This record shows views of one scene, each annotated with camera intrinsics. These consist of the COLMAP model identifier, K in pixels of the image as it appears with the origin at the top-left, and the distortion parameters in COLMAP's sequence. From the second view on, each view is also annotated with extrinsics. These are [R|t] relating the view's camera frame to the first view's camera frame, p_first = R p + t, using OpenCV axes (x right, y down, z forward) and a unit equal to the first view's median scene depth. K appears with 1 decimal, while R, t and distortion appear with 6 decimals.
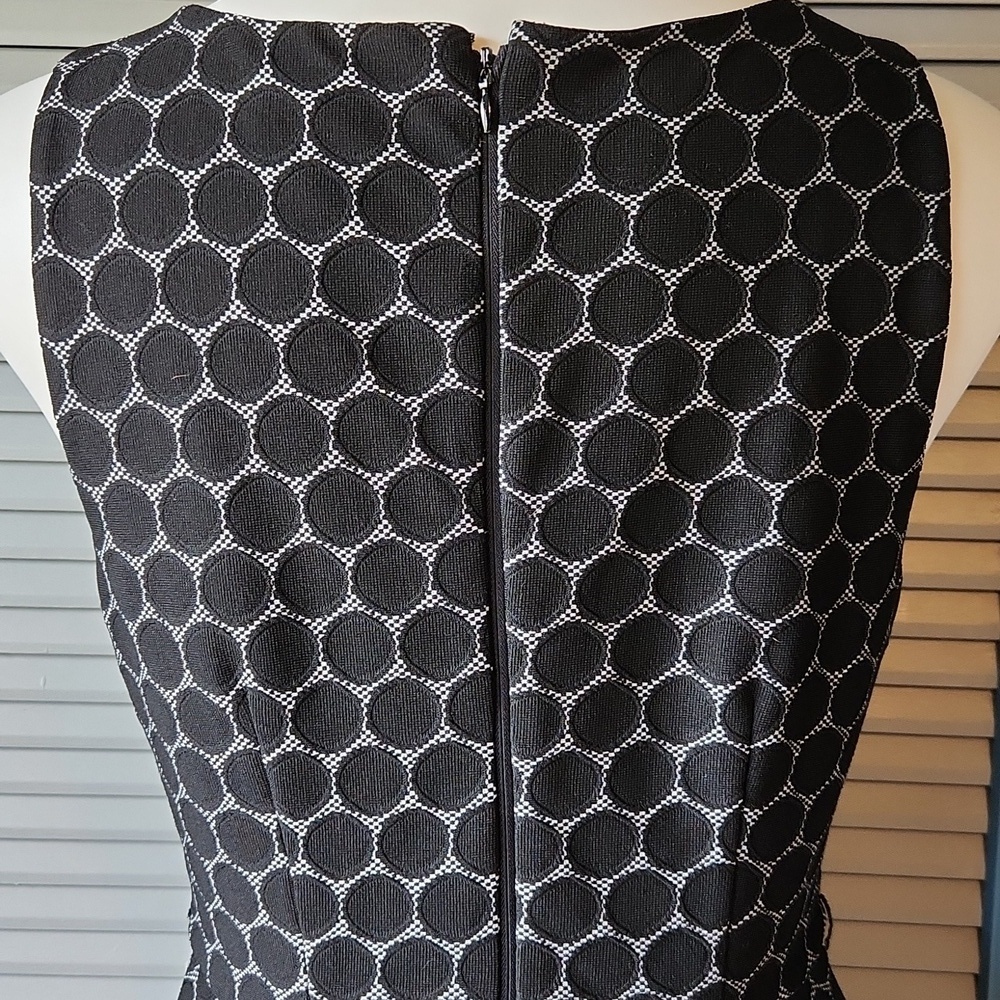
lens RADIAL K [[1482.1, 0, 490.3], [0, 1482.1, 500.2], [0, 0, 1]] dist [0.052097, 0.000000]
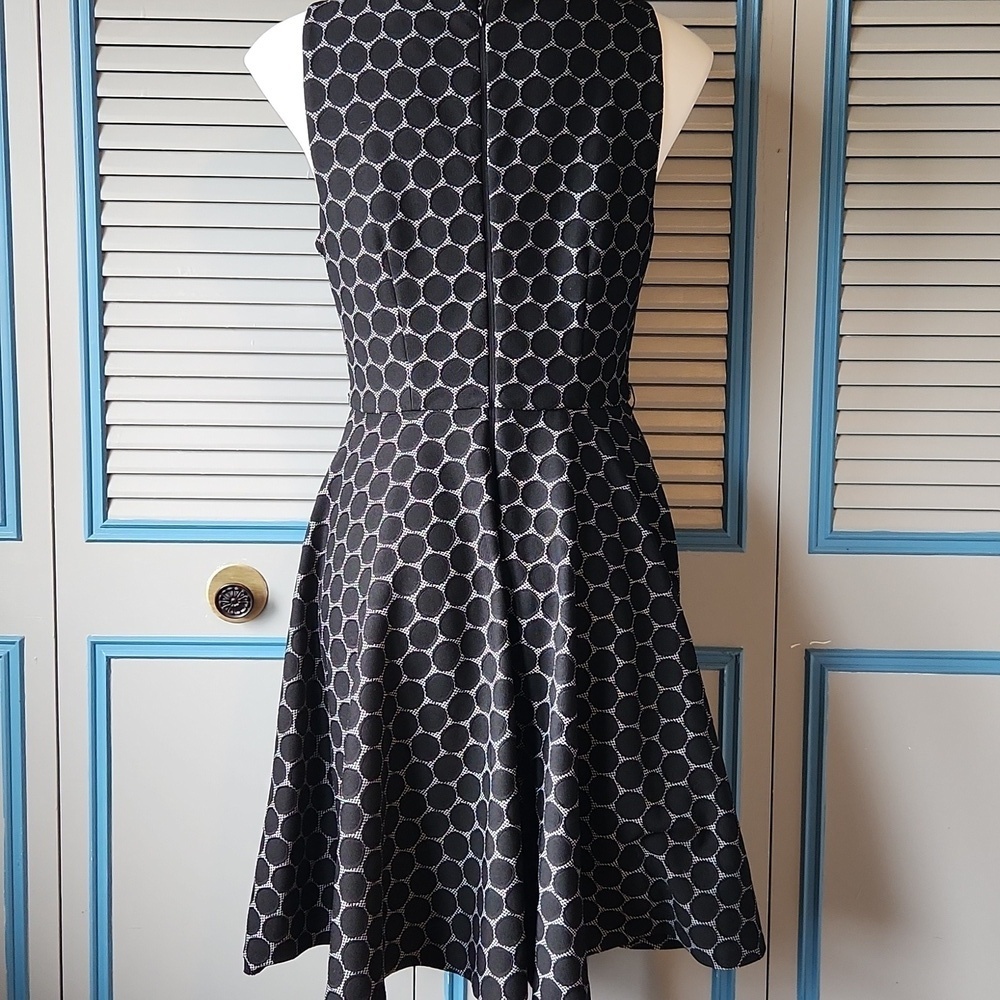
lens RADIAL K [[1482.1, 0, 491.5], [0, 1482.1, 532.5], [0, 0, 1]] dist [0.052097, 0.000000]
pose [[0.999604, -0.009243, 0.026585, -0.060169], [0.010441, 0.998918, -0.045309, 0.734510], [-0.026138, 0.045569, 0.998619, -1.529358]]
